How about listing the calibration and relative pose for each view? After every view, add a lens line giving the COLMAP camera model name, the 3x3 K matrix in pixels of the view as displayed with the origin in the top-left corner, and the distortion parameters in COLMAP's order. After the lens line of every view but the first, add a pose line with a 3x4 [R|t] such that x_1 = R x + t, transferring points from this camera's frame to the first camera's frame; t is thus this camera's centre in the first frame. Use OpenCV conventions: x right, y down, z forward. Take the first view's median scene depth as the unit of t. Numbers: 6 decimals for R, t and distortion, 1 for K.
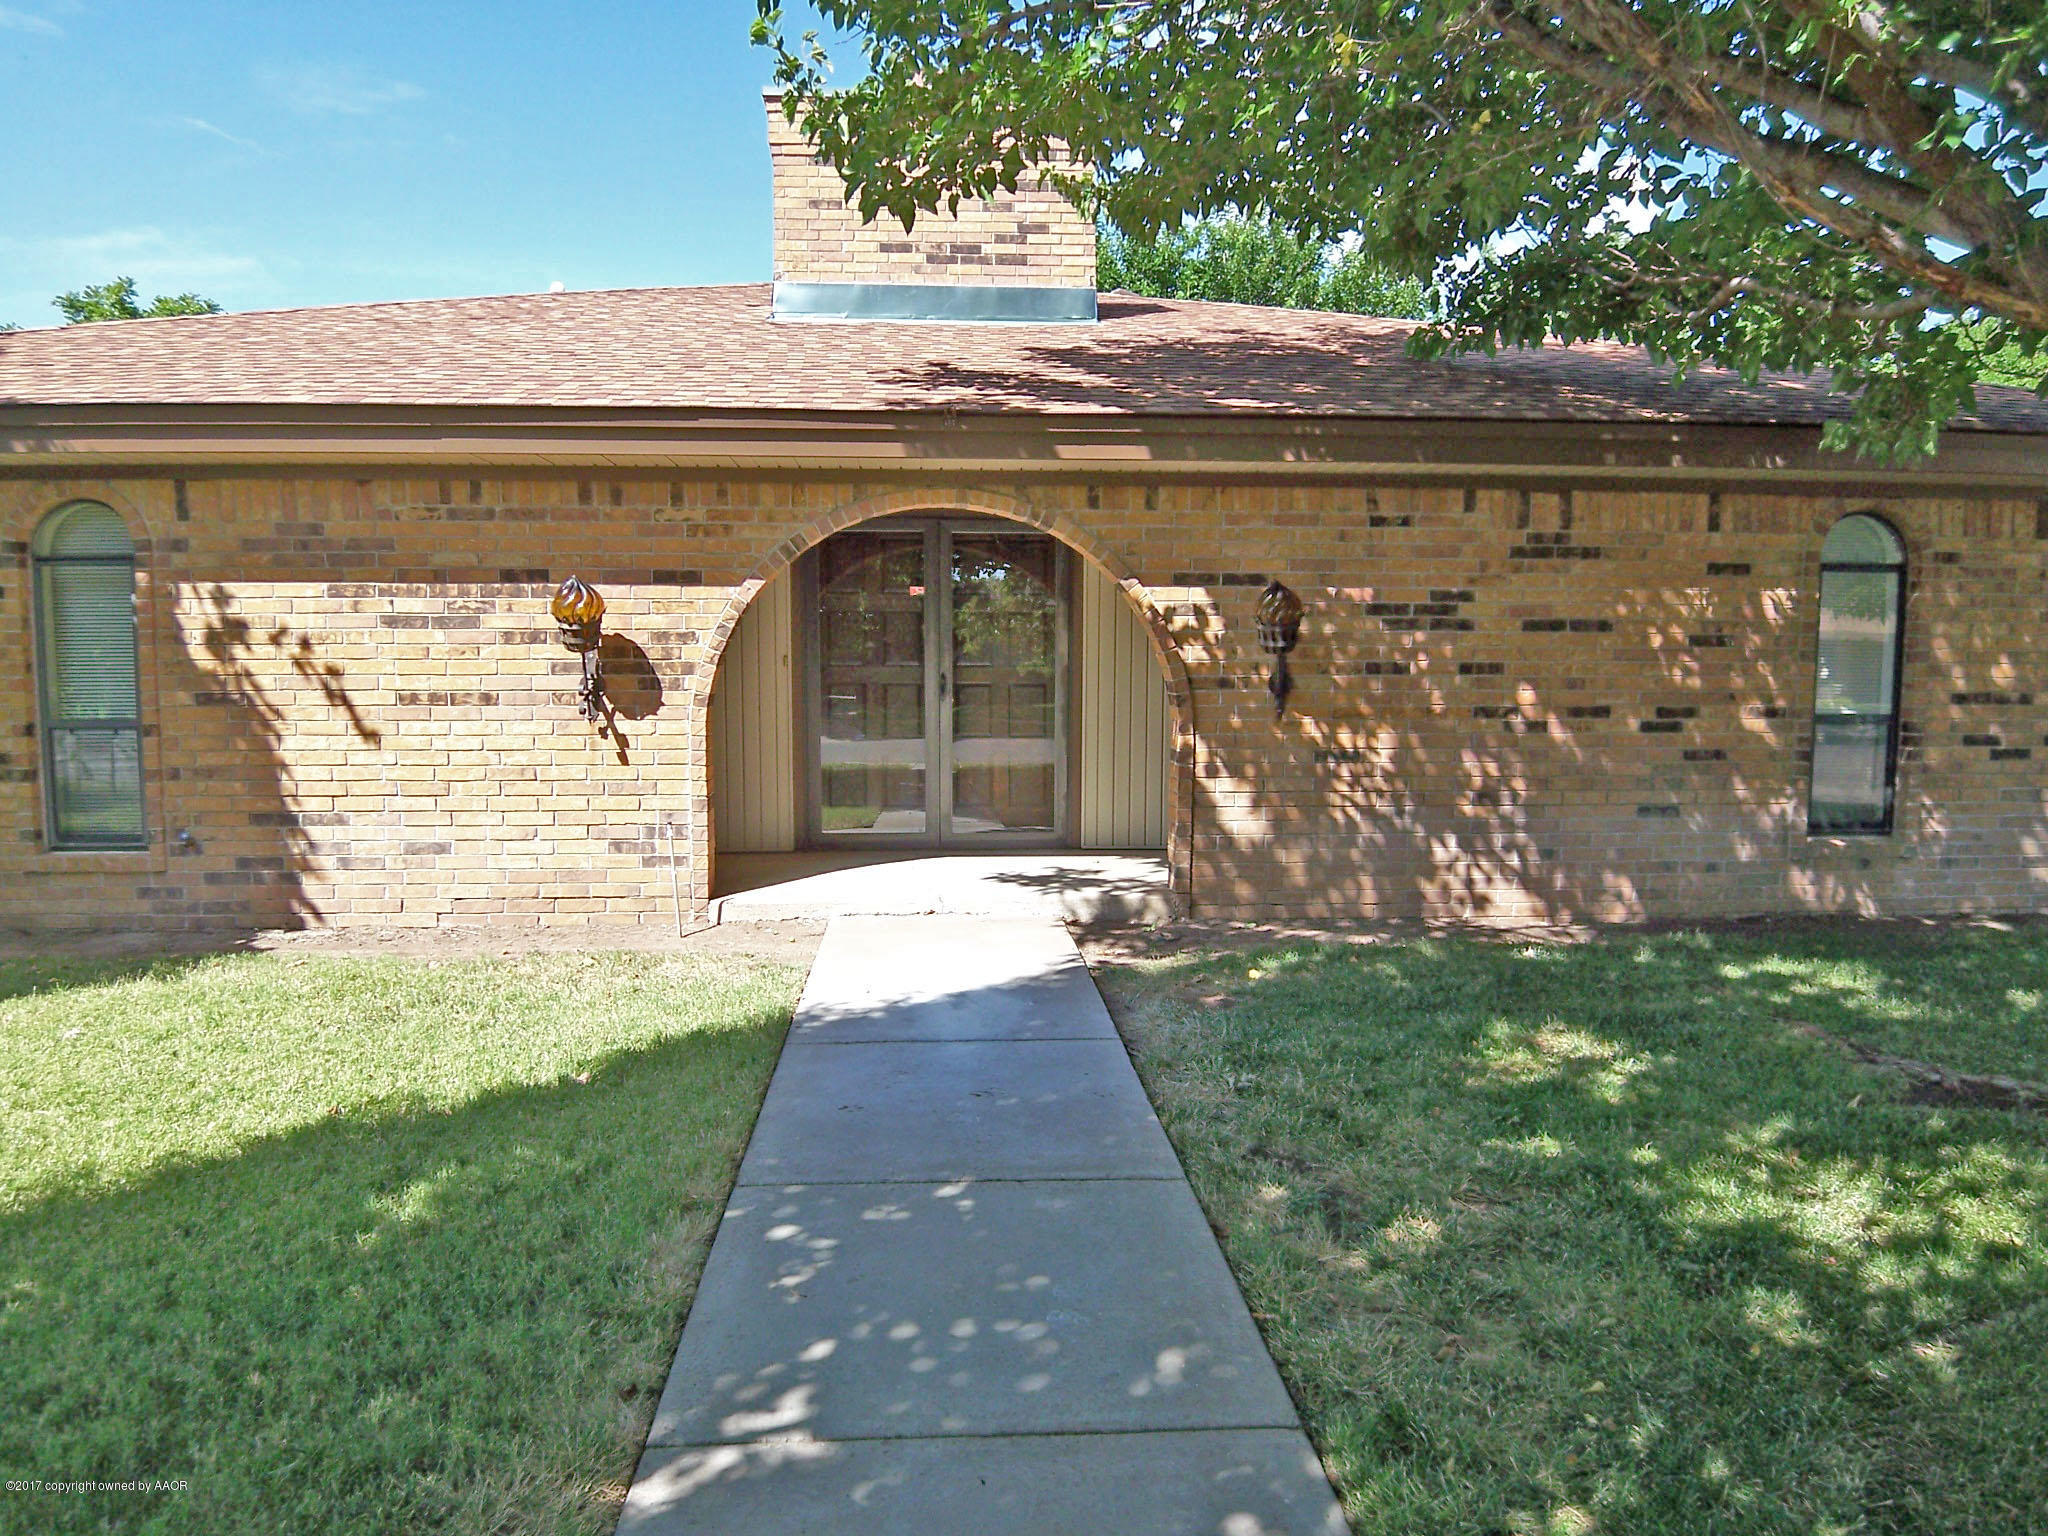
lens RADIAL K [[1367.9, 0, 1024.0], [0, 1367.9, 768.0], [0, 0, 1]] dist [0.046003, -0.000596]
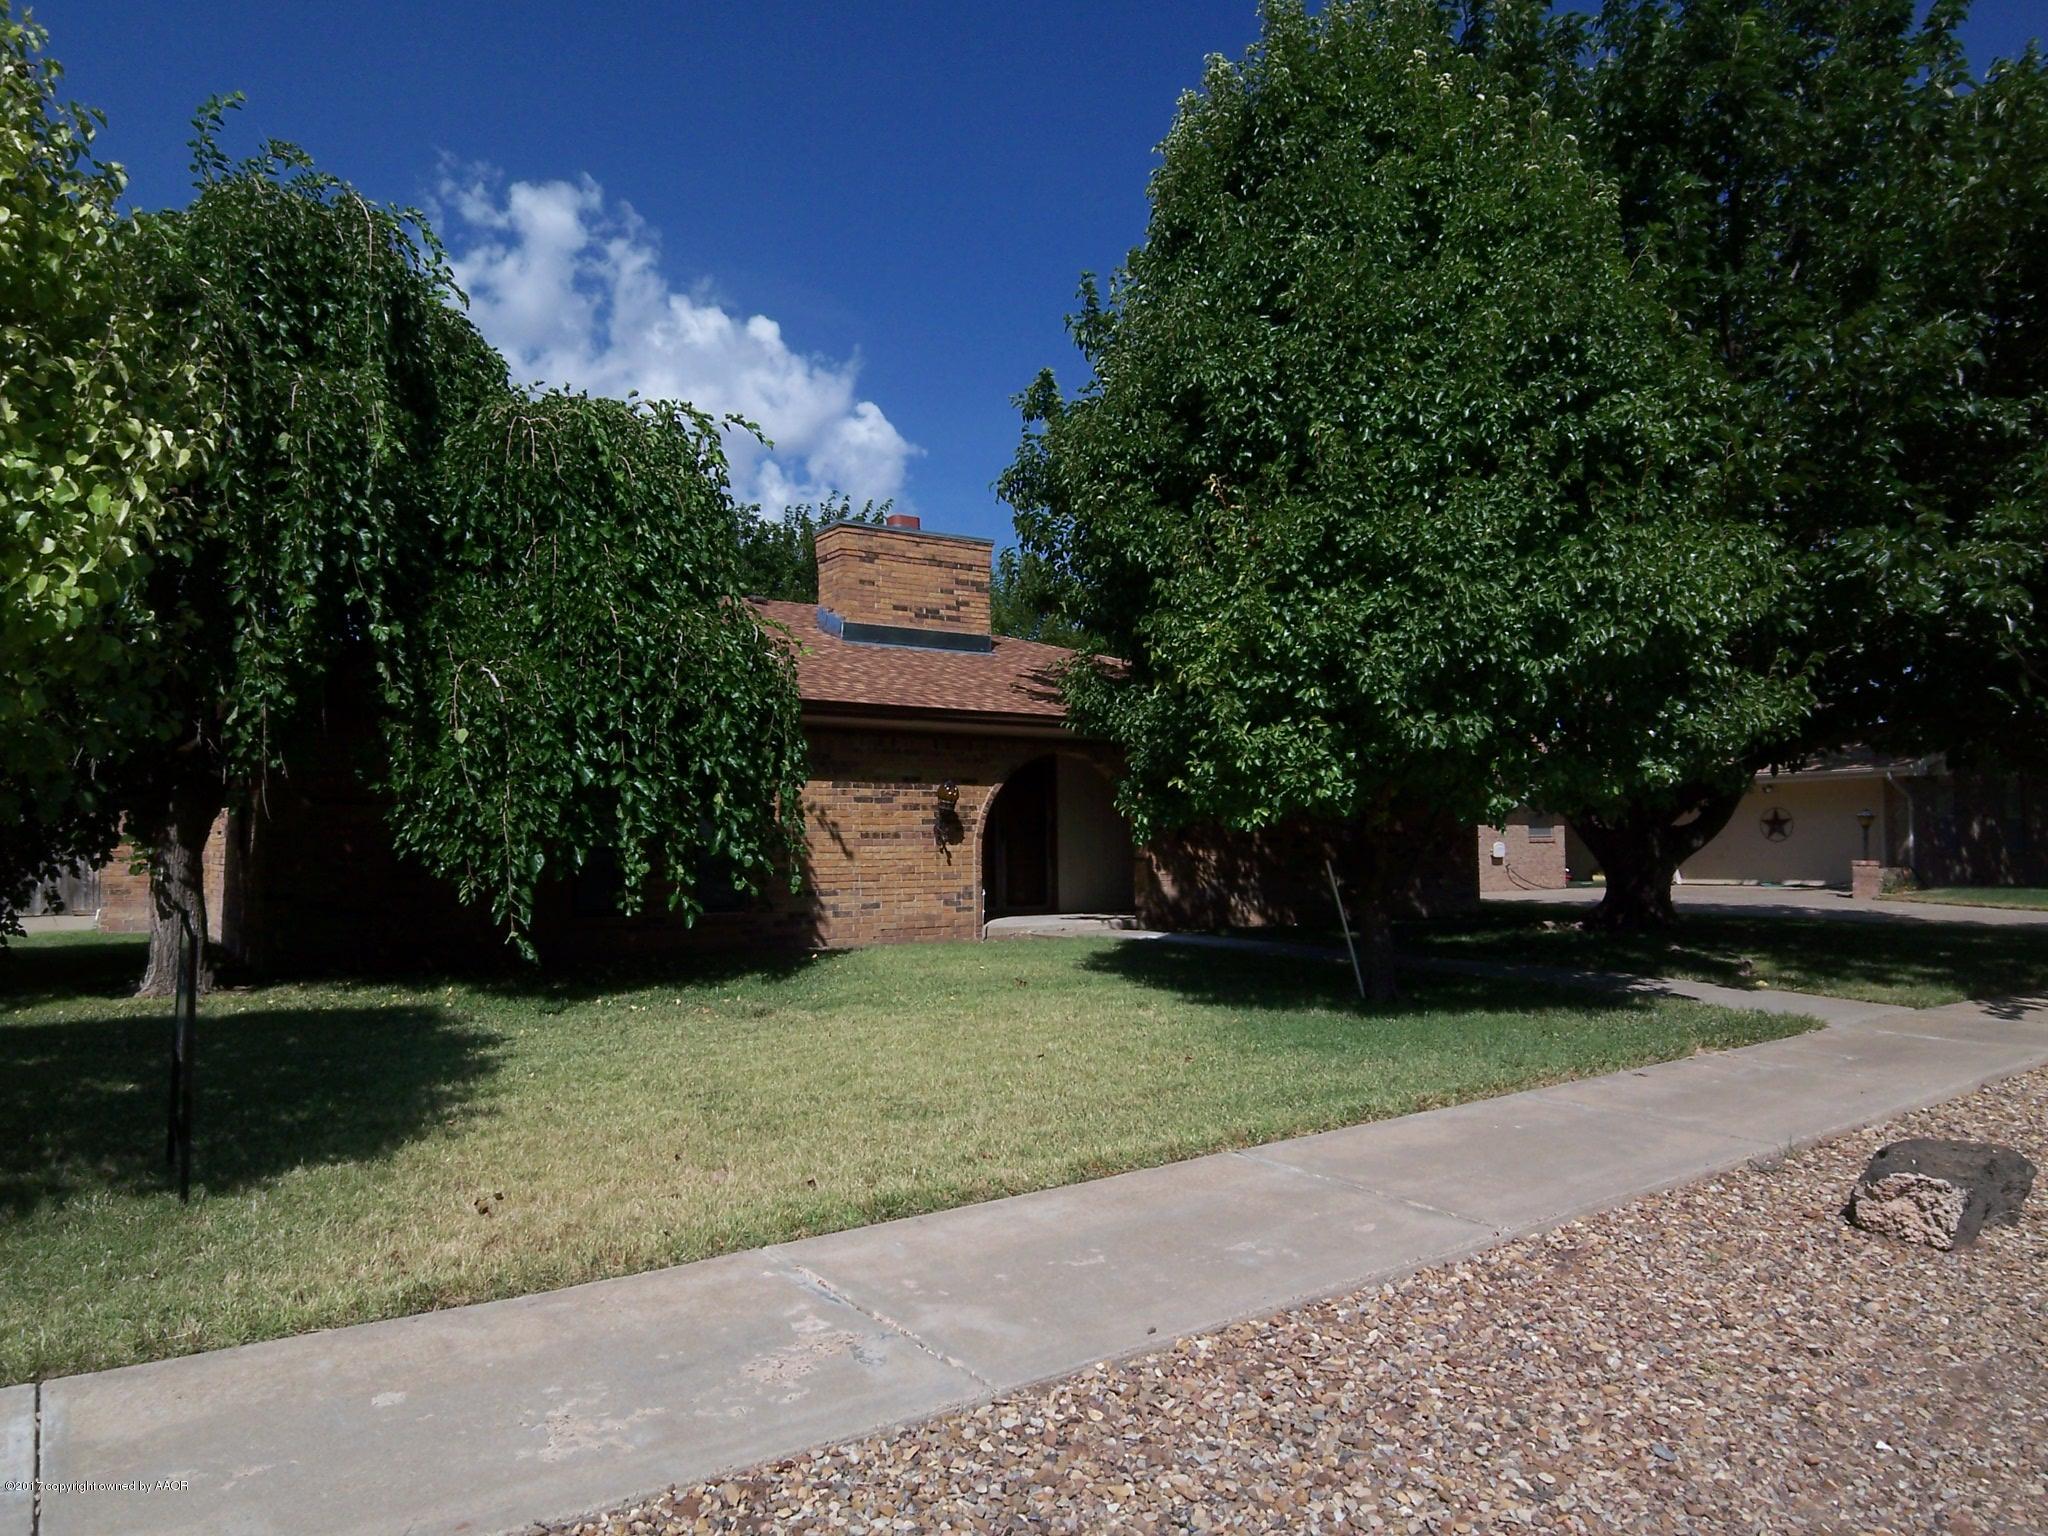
lens RADIAL K [[1367.9, 0, 1024.0], [0, 1367.9, 768.0], [0, 0, 1]] dist [0.046003, -0.000596]
pose [[0.868288, 0.021255, 0.495605, -1.278035], [0.054124, 0.989058, -0.137241, 0.150578], [-0.493099, 0.145989, 0.857637, -0.958479]]
